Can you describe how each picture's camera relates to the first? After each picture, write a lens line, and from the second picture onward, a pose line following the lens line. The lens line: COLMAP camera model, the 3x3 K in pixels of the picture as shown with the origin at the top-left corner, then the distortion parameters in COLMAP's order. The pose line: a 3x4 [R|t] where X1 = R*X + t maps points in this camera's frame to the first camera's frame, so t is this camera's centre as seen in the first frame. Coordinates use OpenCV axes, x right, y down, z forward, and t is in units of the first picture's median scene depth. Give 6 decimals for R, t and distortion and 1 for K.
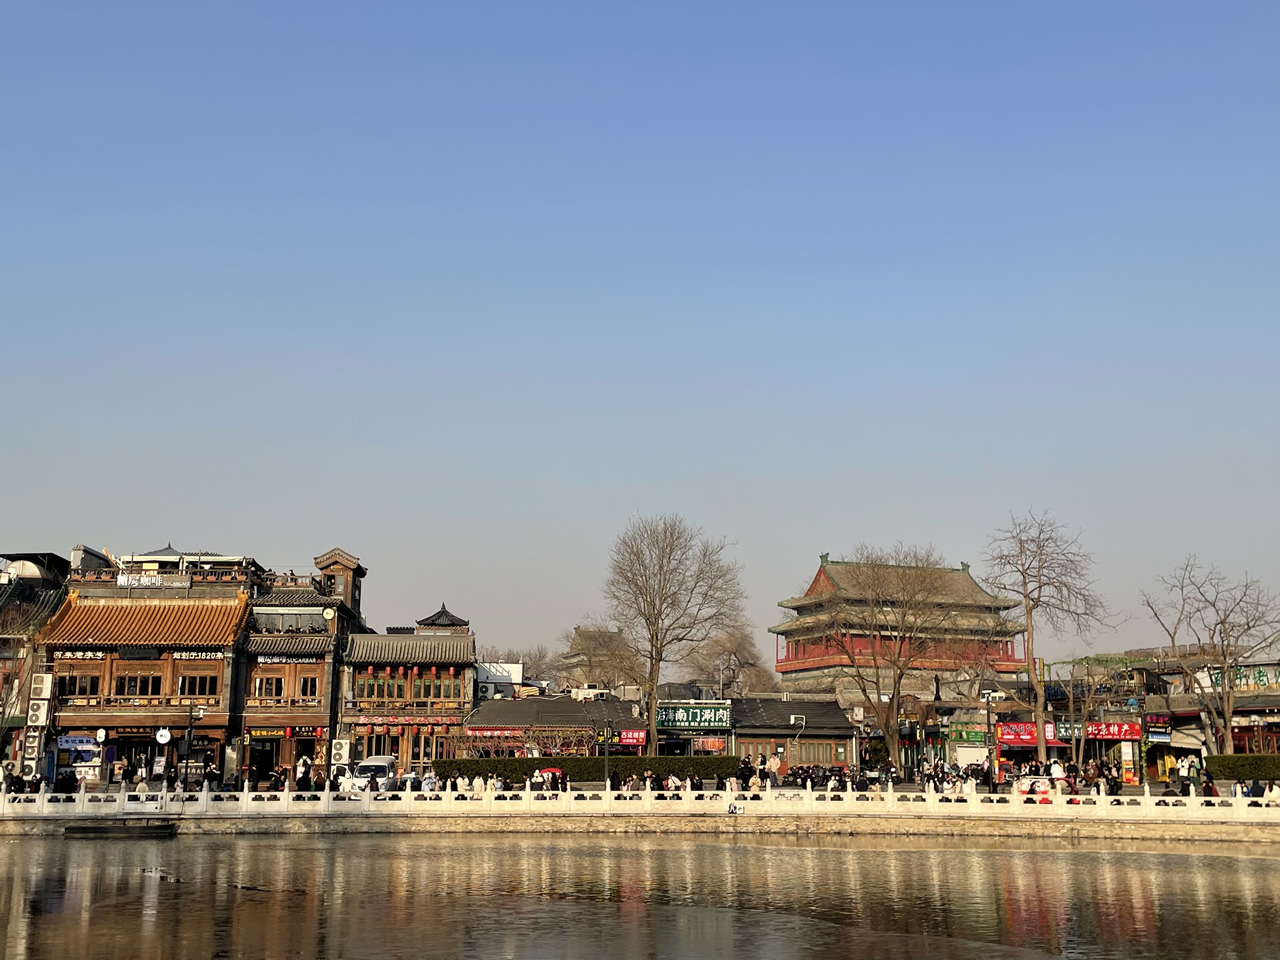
lens RADIAL K [[1417.5, 0, 637.9], [0, 1417.5, 471.2], [0, 0, 1]] dist [0.086657, 0.000000]
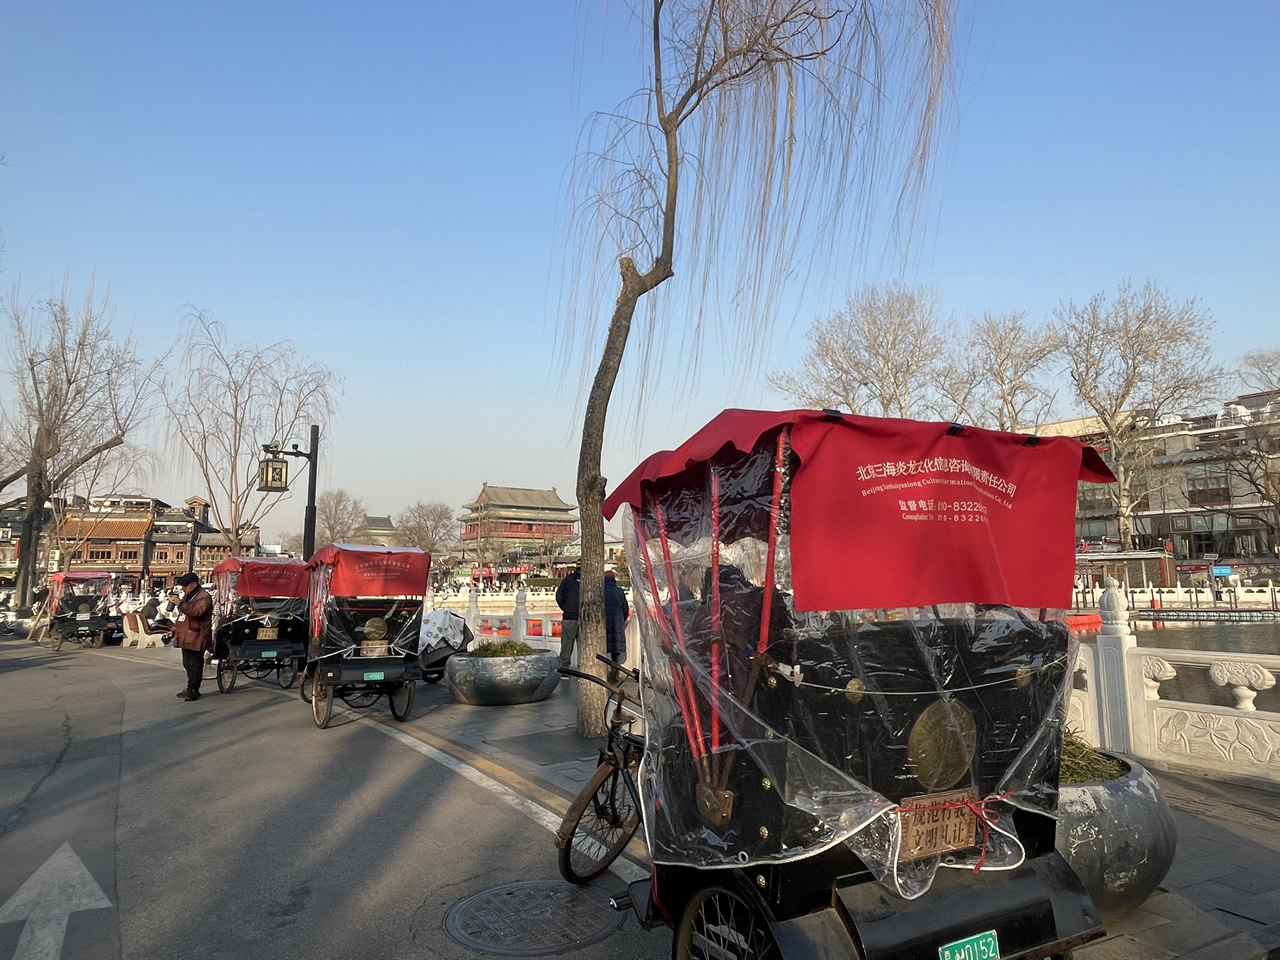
lens RADIAL K [[786.0, 0, 643.1], [0, 786.0, 479.1], [0, 0, 1]] dist [0.000671, 0.002349]
pose [[0.965222, 0.022386, 0.260471, 0.176874], [-0.040954, 0.996974, 0.066078, -0.097870], [-0.258204, -0.074447, 0.963218, -0.476737]]
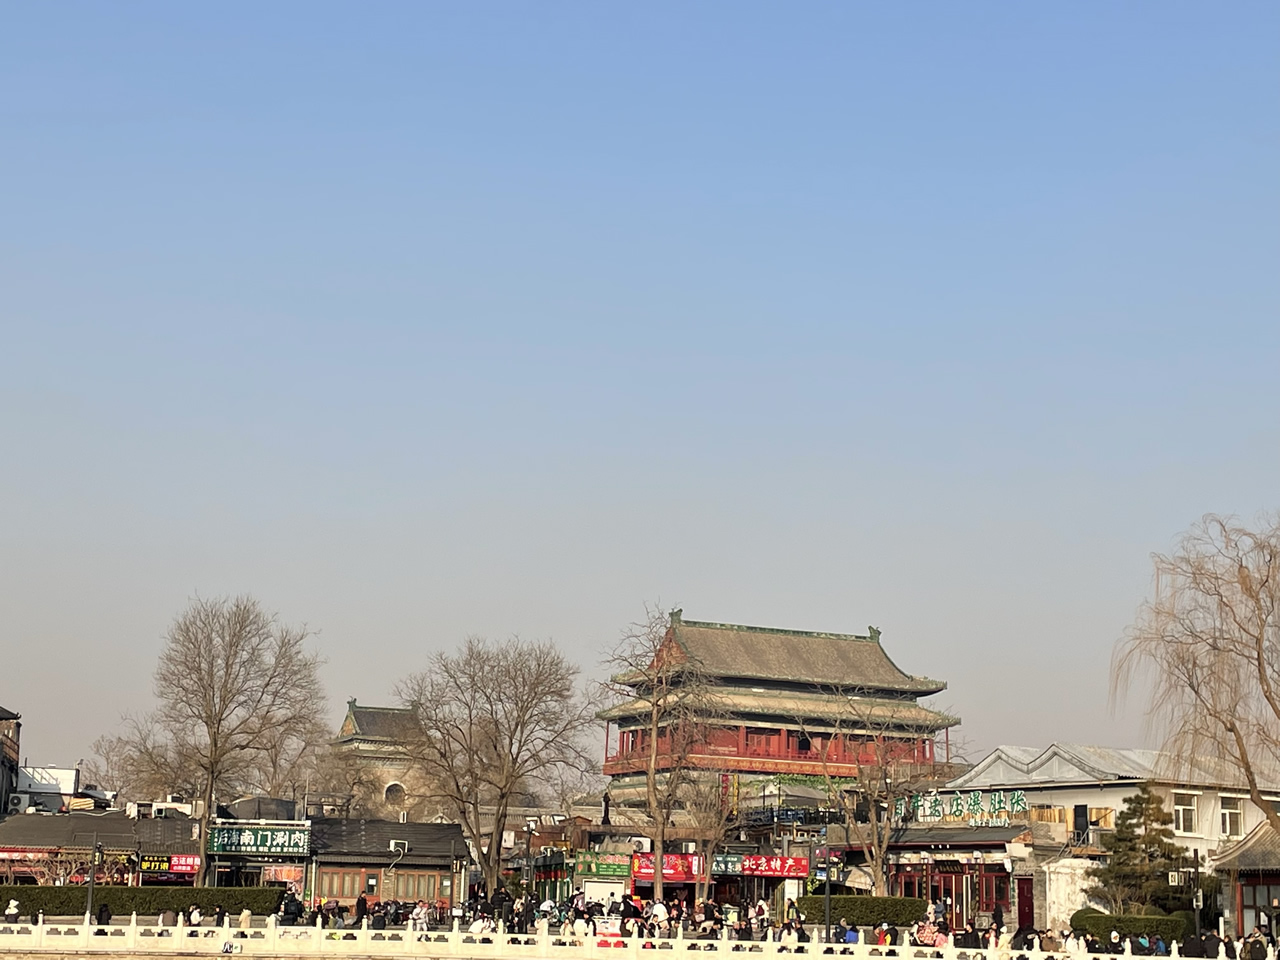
lens RADIAL K [[2179.2, 0, 636.3], [0, 2179.2, 482.5], [0, 0, 1]] dist [0.111181, 0.000000]
pose [[0.998413, 0.033934, 0.044943, 0.191942], [-0.034518, 0.999329, 0.012281, -0.058330], [-0.044496, -0.013813, 0.998914, -0.281328]]
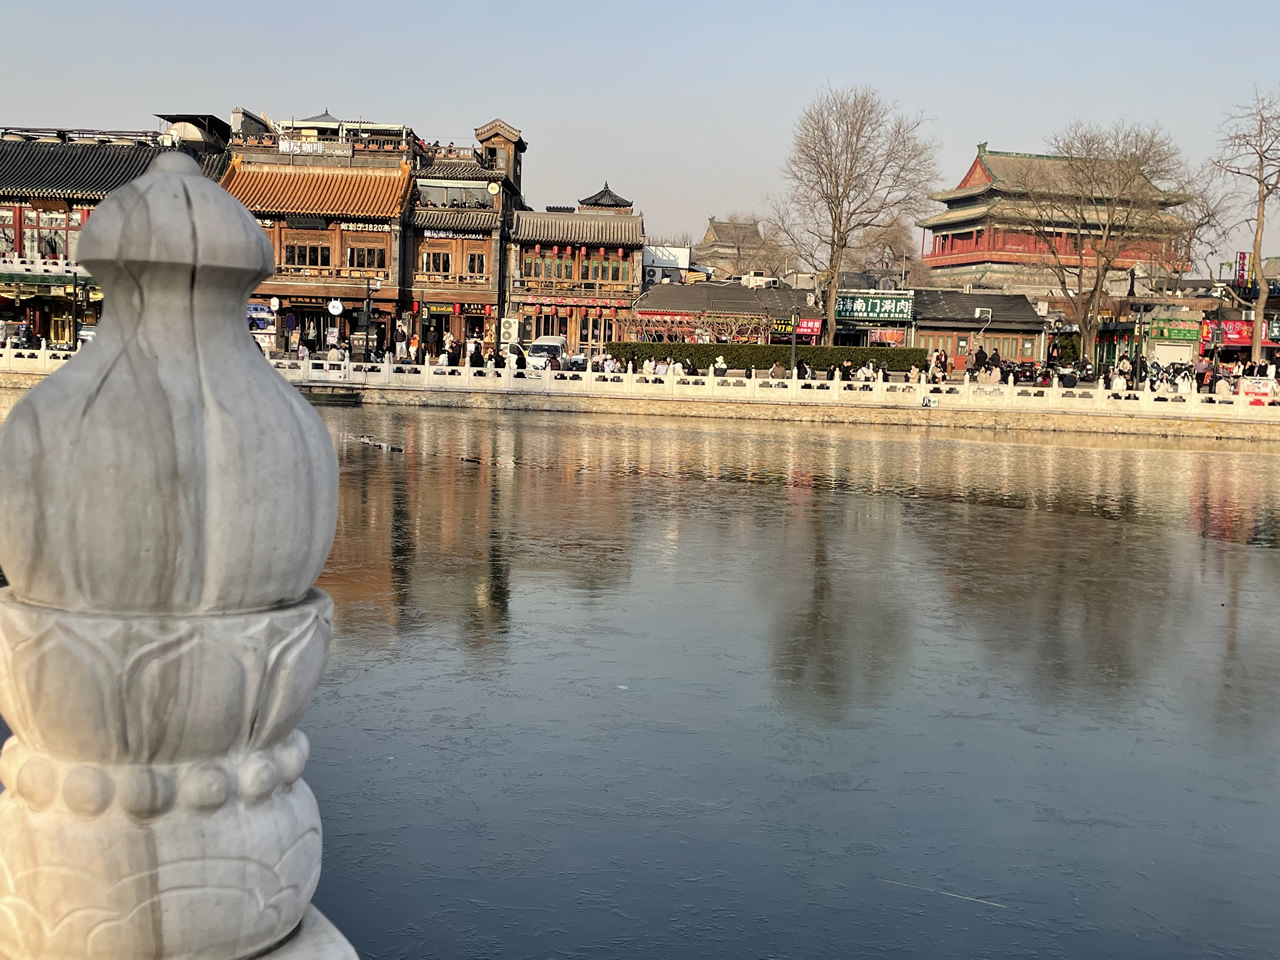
lens RADIAL K [[1417.5, 0, 621.8], [0, 1417.5, 451.9], [0, 0, 1]] dist [0.086657, 0.000000]
pose [[0.994999, 0.039888, -0.091576, -0.037143], [-0.013851, 0.963045, 0.268984, 0.012257], [0.098921, -0.266370, 0.958781, 0.044524]]
